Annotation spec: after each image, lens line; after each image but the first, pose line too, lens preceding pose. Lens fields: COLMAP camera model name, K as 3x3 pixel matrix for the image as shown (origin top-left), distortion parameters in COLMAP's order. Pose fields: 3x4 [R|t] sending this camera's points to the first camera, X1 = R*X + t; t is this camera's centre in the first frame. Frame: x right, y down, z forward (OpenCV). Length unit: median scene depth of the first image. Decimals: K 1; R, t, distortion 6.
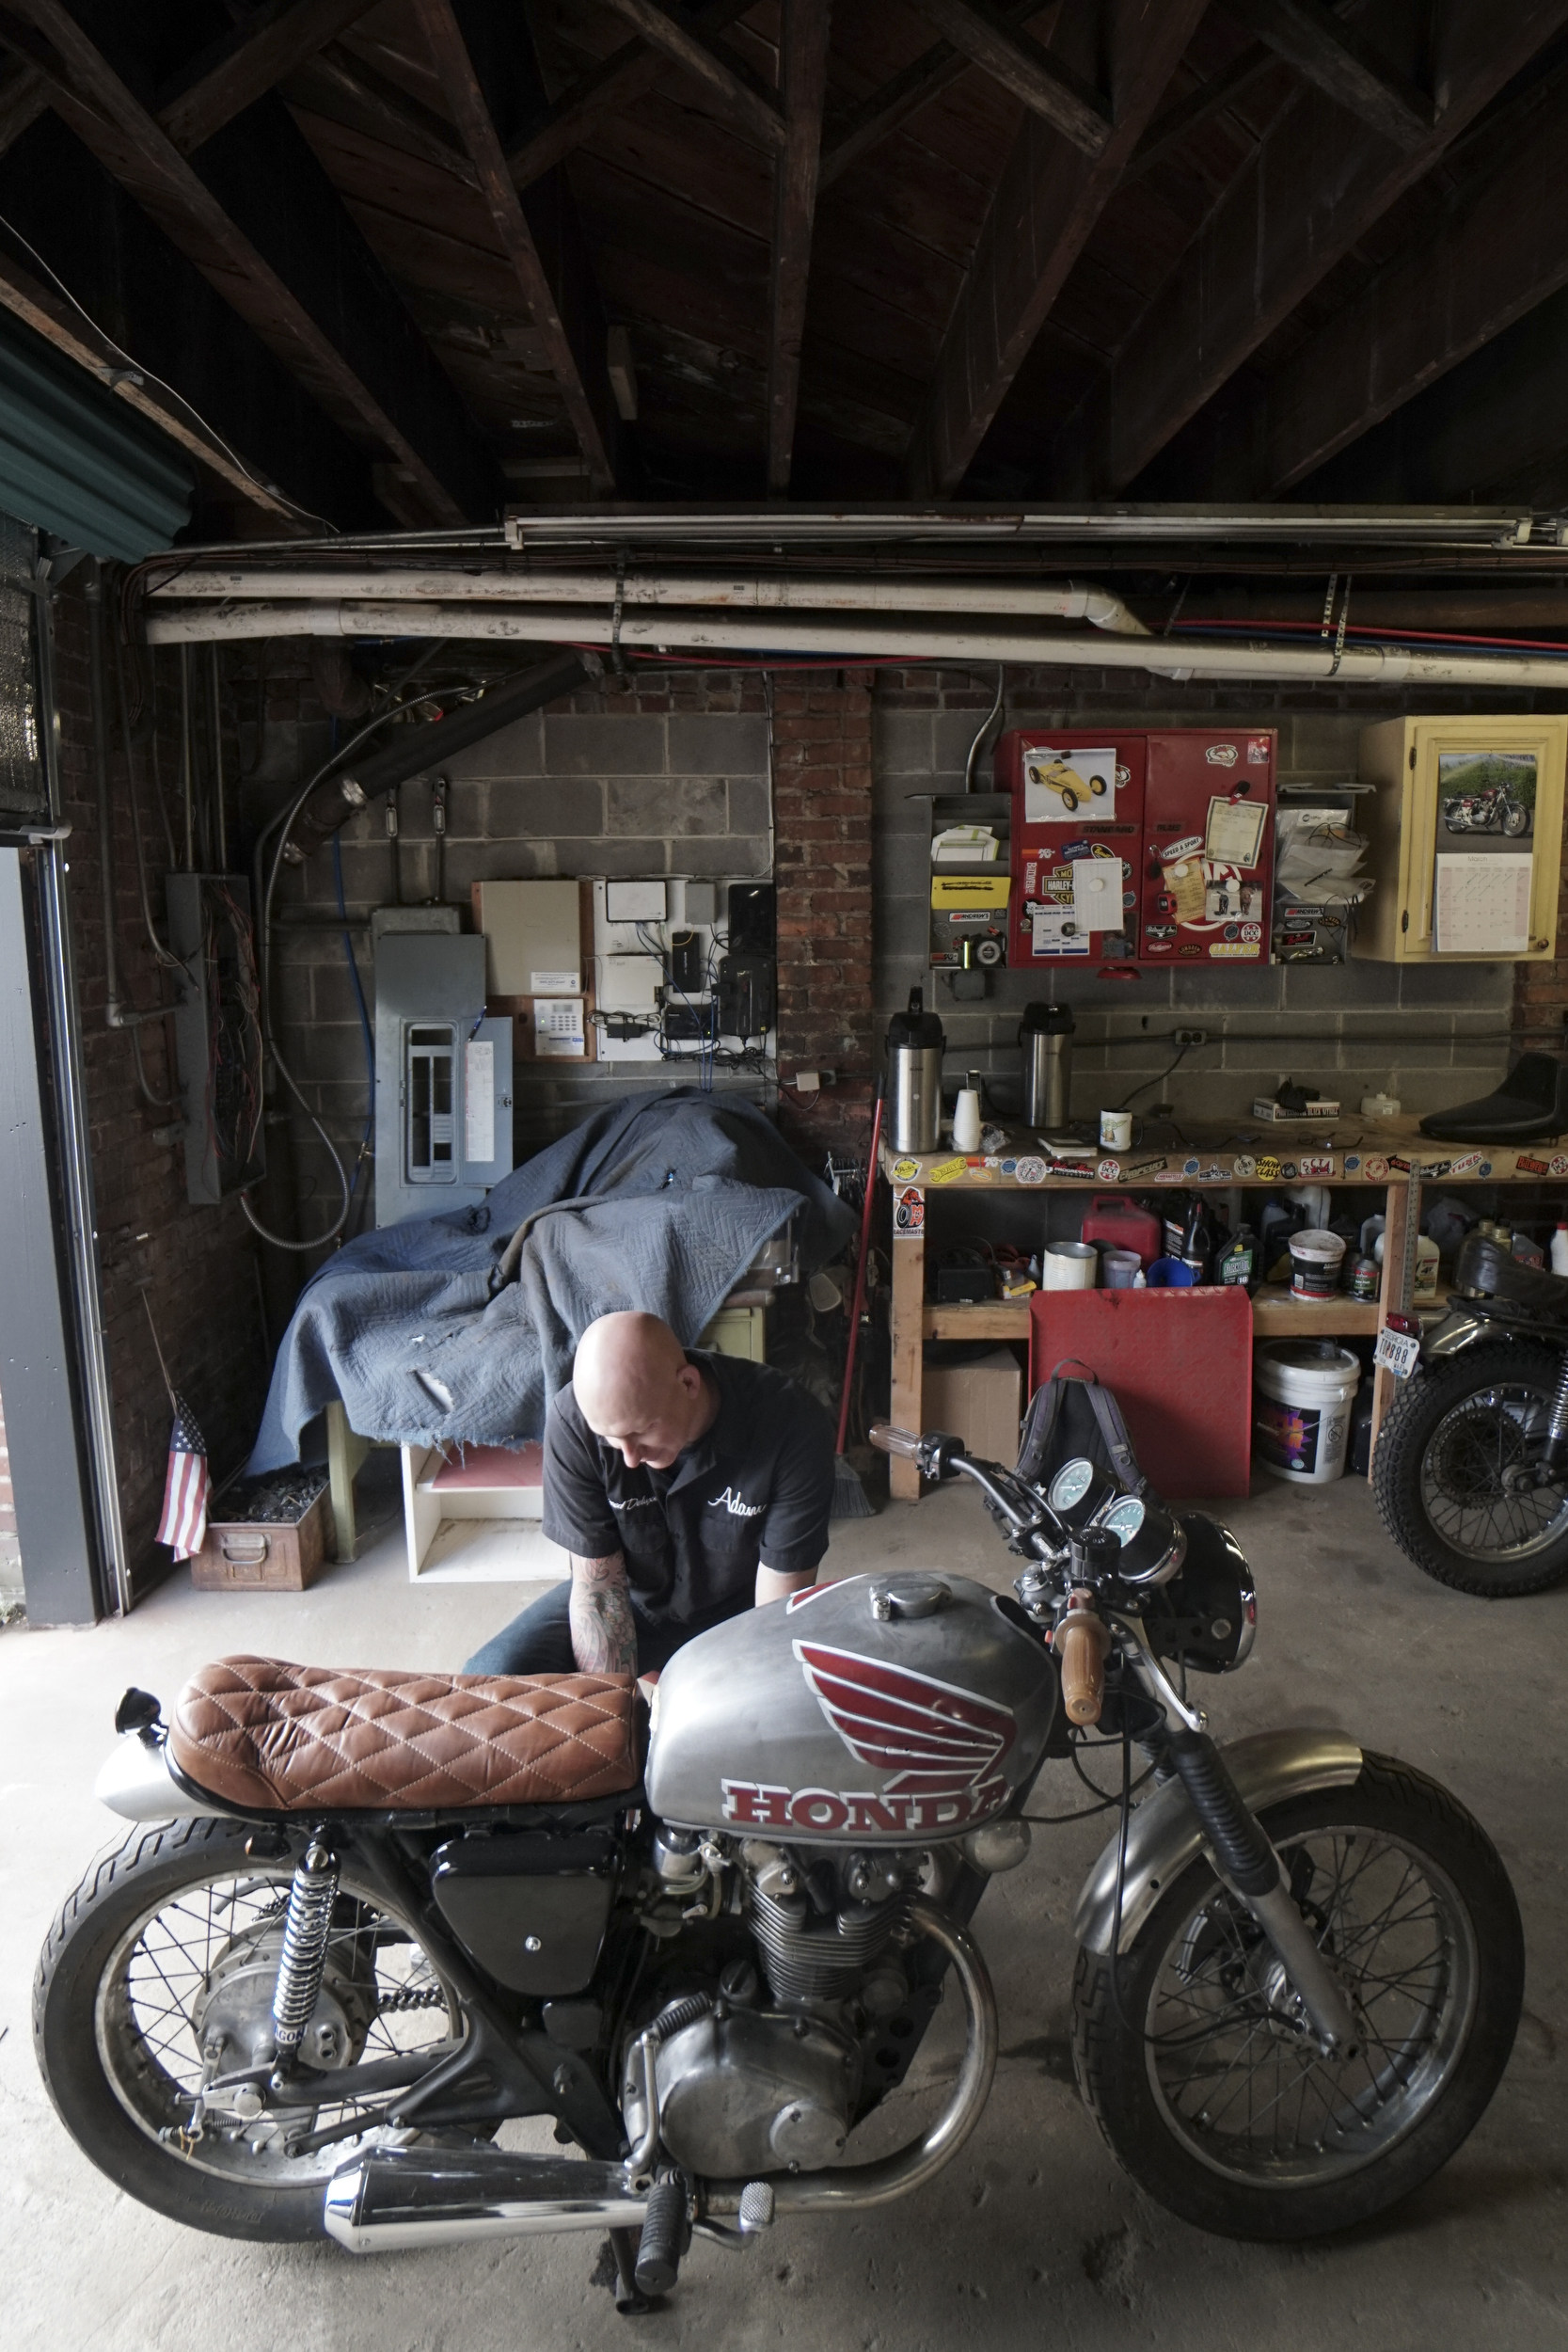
lens RADIAL K [[1210.1, 0, 746.8], [0, 1210.1, 1053.8], [0, 0, 1]] dist [-0.068883, 0.033251]
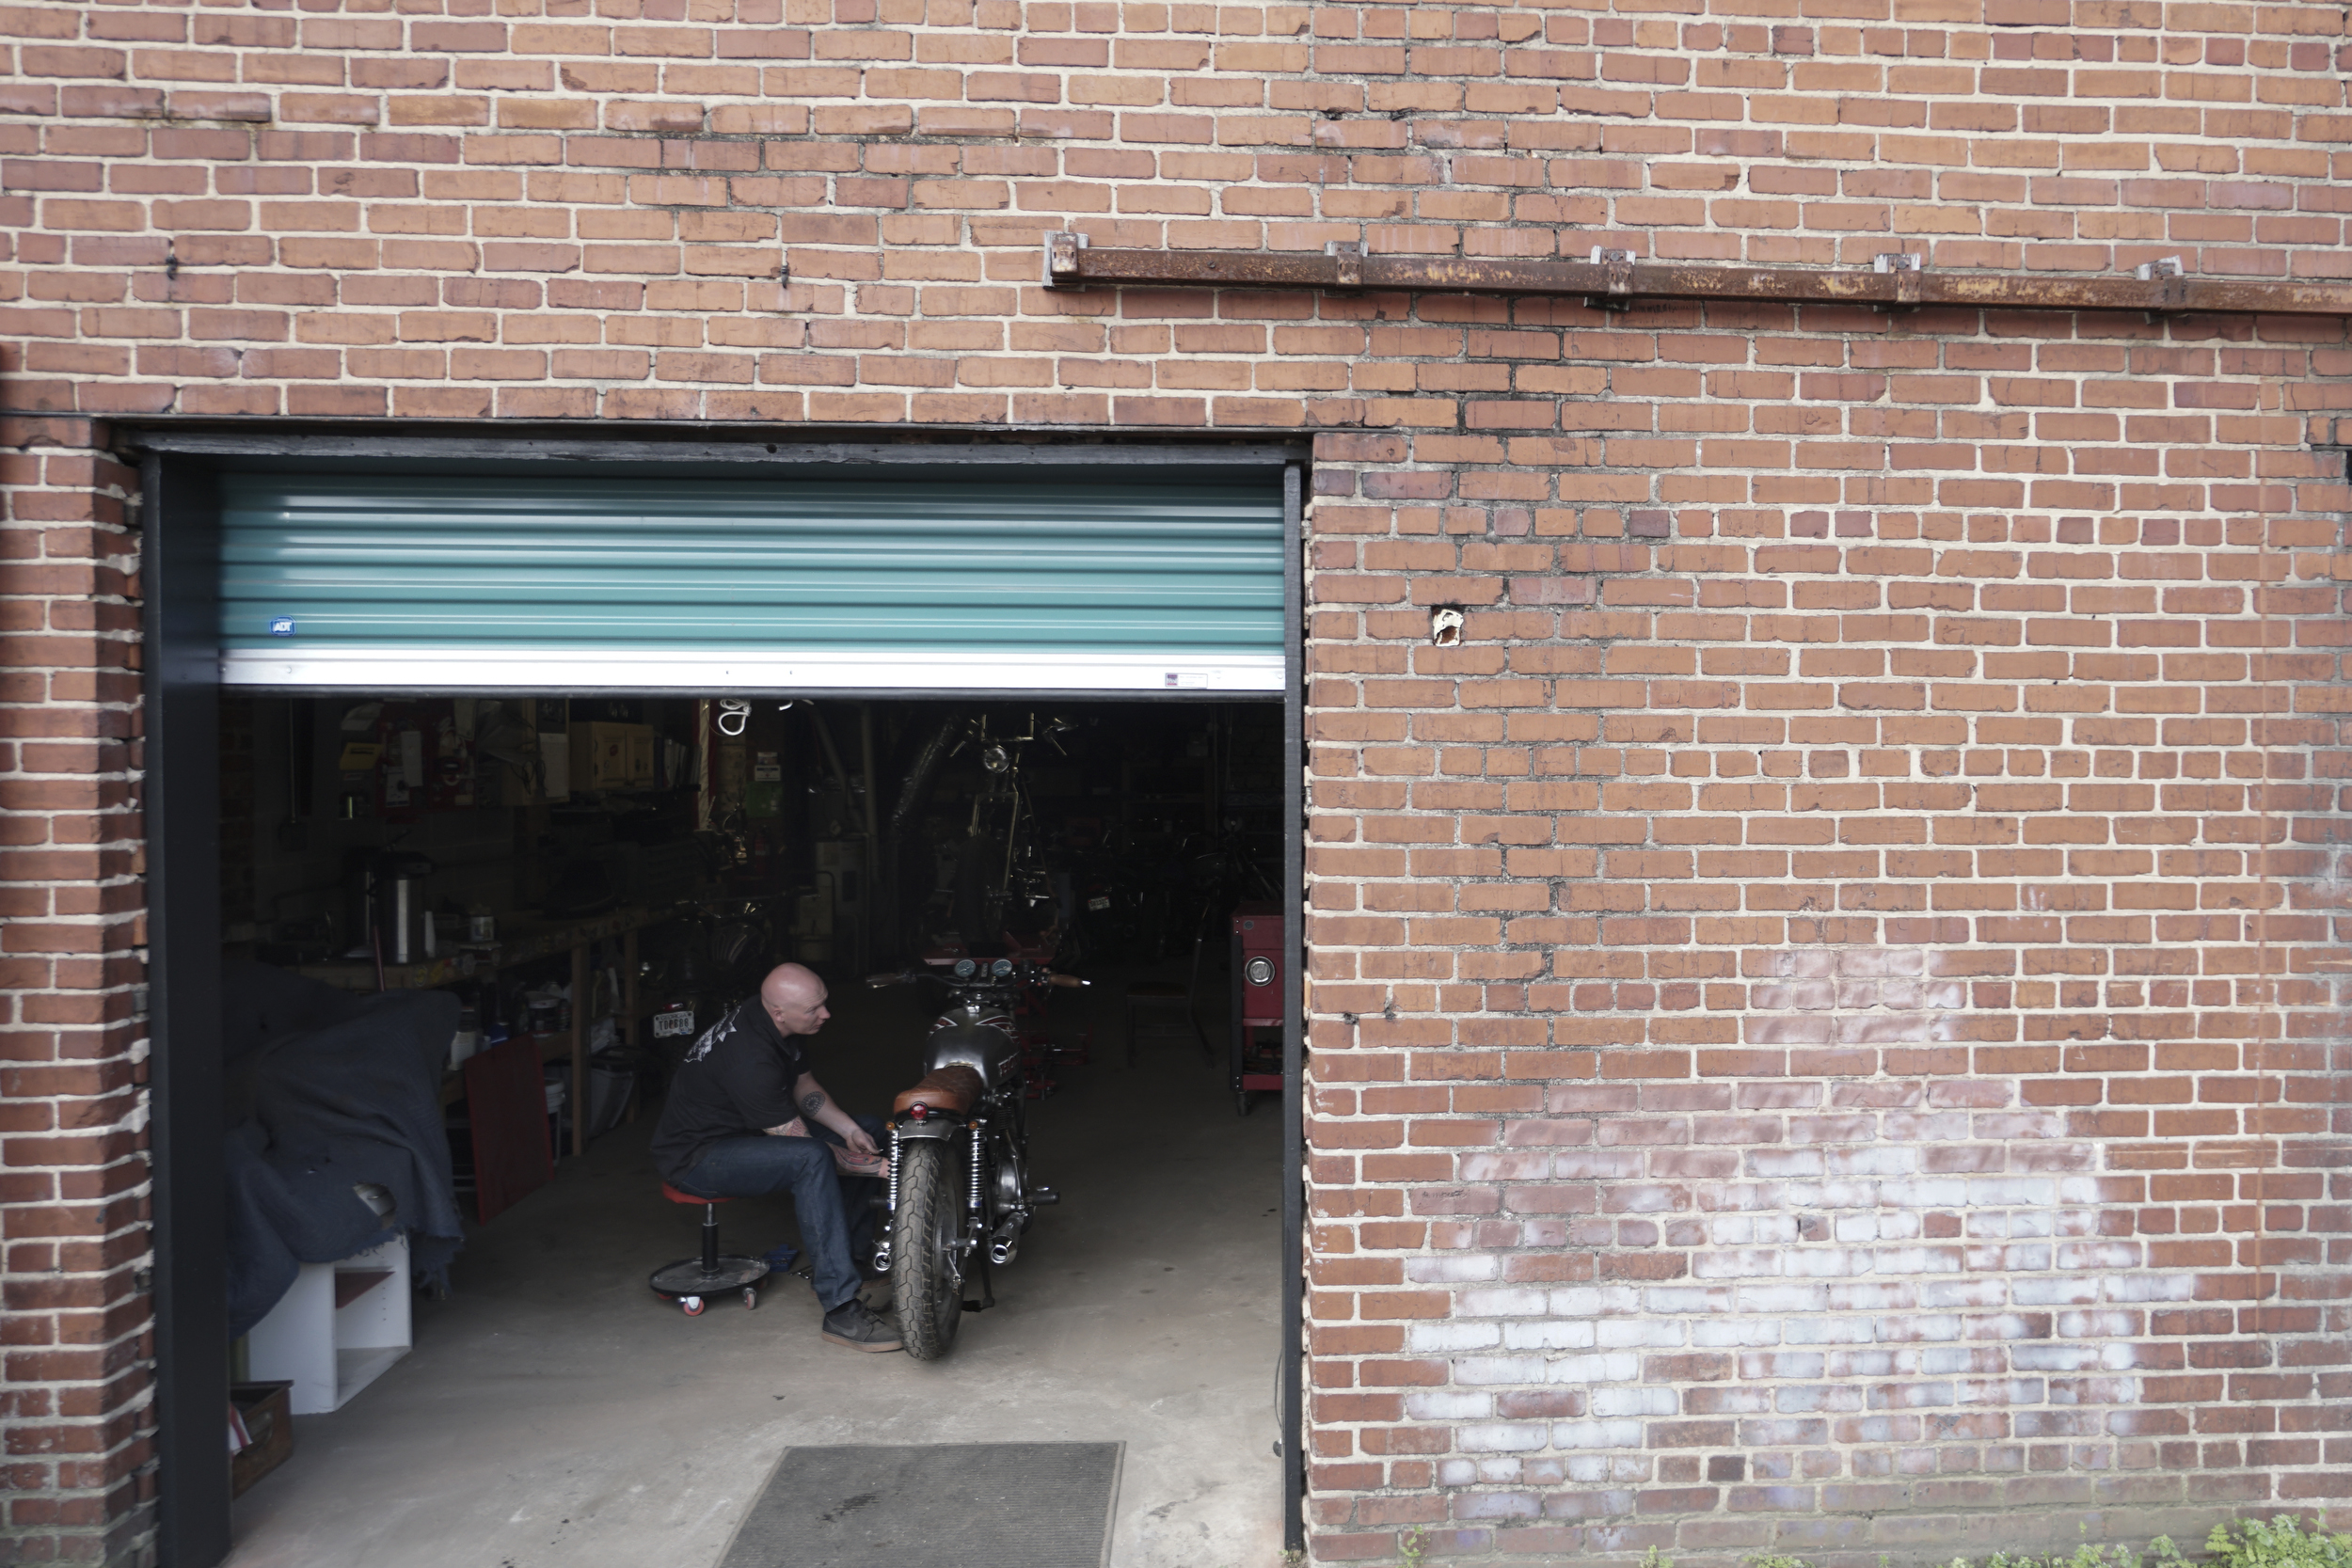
lens RADIAL K [[1563.6, 0, 1312.8], [0, 1563.6, 793.8], [0, 0, 1]] dist [-0.031632, 0.026328]
pose [[-0.059431, -0.011615, 0.998165, -1.467556], [0.128819, 0.991482, 0.019208, -0.002372], [-0.989886, 0.129724, -0.057428, 0.146259]]
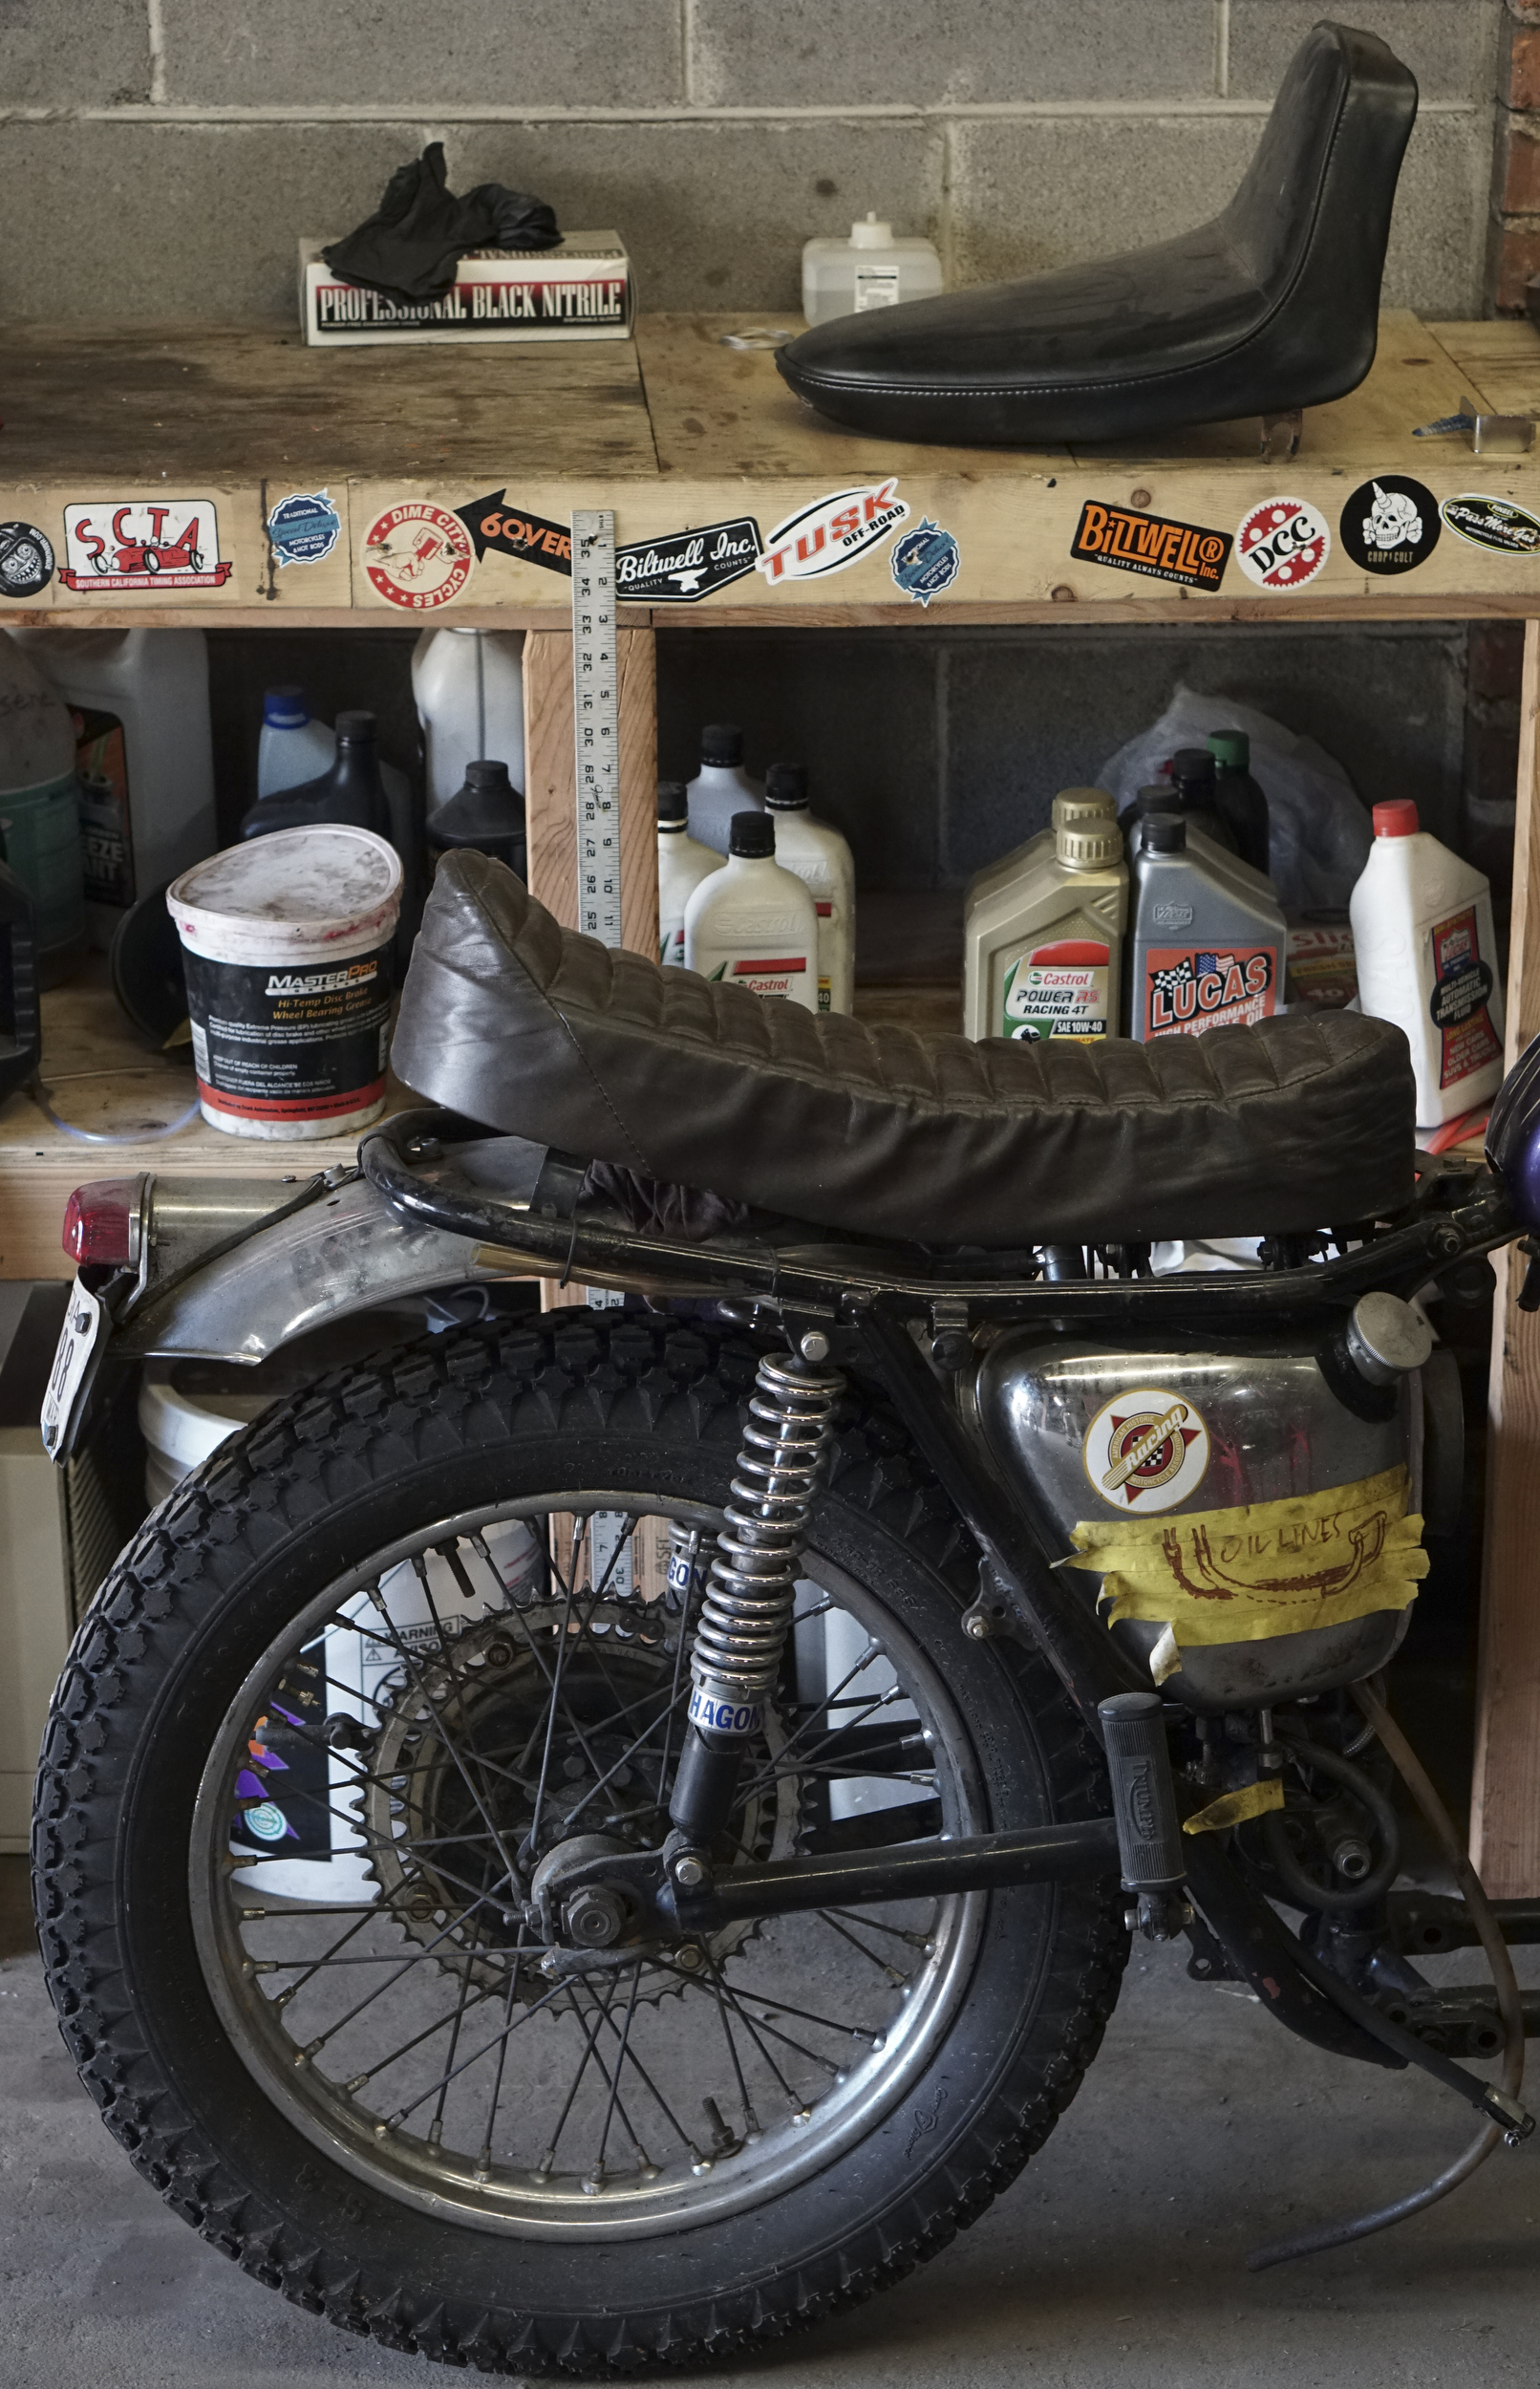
lens RADIAL K [[5086.8, 0, 770.0], [0, 5086.8, 1194.5], [0, 0, 1]] dist [0.197639, -0.055571]
pose [[0.999897, -0.000769, 0.014305, 0.559097], [-0.002226, 0.978088, 0.208178, 0.014210], [-0.014152, -0.208188, 0.977986, 0.037442]]
